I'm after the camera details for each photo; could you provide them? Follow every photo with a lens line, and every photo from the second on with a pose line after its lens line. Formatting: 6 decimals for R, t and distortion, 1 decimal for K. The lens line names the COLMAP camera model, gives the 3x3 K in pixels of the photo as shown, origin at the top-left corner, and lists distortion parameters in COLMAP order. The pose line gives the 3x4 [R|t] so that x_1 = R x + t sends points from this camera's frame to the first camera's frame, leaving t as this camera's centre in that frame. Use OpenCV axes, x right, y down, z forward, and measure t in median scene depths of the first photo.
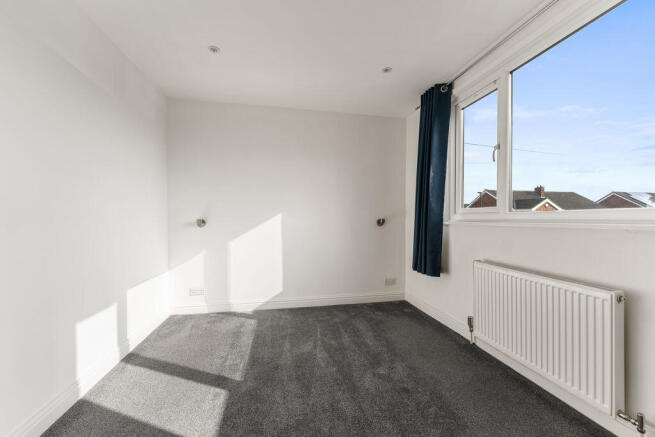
lens RADIAL K [[257.7, 0, 327.5], [0, 257.7, 218.5], [0, 0, 1]] dist [0.001231, -0.000236]
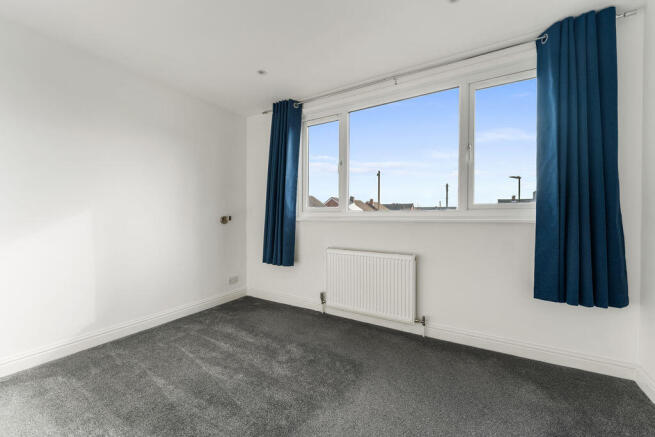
lens RADIAL K [[257.7, 0, 327.5], [0, 257.7, 218.5], [0, 0, 1]] dist [0.001231, -0.000236]
pose [[0.688886, -0.011223, 0.724782, -0.321317], [0.002820, 0.999914, 0.012803, -0.003278], [-0.724864, -0.006776, 0.688859, 0.088562]]
